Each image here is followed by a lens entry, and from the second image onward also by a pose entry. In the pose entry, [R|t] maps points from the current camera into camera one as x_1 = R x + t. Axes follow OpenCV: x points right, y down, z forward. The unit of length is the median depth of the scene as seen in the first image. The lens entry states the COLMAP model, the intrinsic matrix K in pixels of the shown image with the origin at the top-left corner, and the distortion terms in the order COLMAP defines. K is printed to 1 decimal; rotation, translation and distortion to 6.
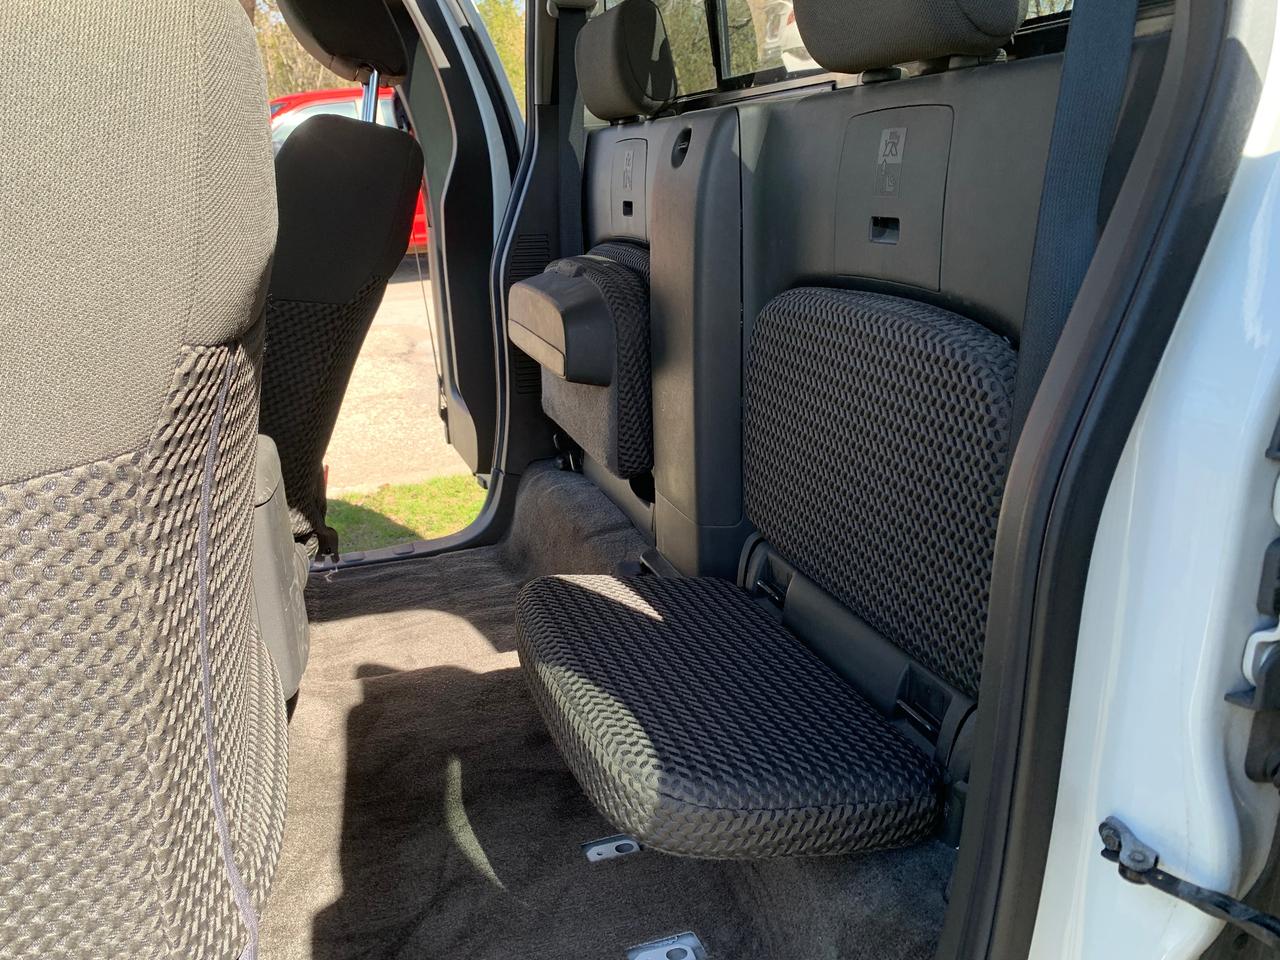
lens RADIAL K [[953.8, 0, 636.9], [0, 953.8, 485.9], [0, 0, 1]] dist [0.032202, -0.027637]
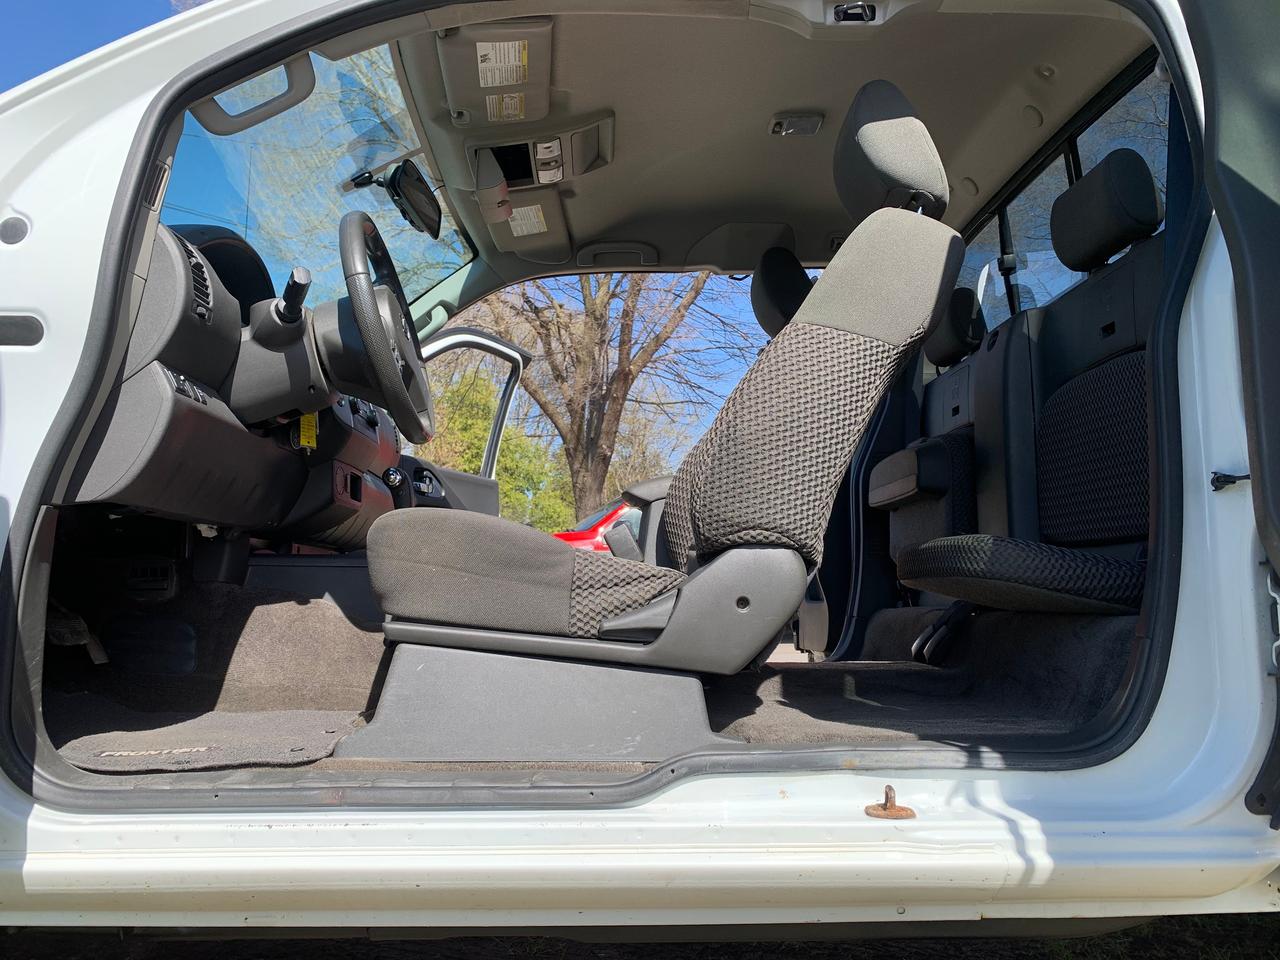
lens RADIAL K [[953.8, 0, 640.2], [0, 953.8, 477.7], [0, 0, 1]] dist [0.032202, -0.027637]
pose [[0.957409, 0.001623, -0.288732, -0.058049], [-0.125010, 0.903731, -0.409442, 0.599390], [0.260271, 0.428098, 0.865443, -0.530714]]
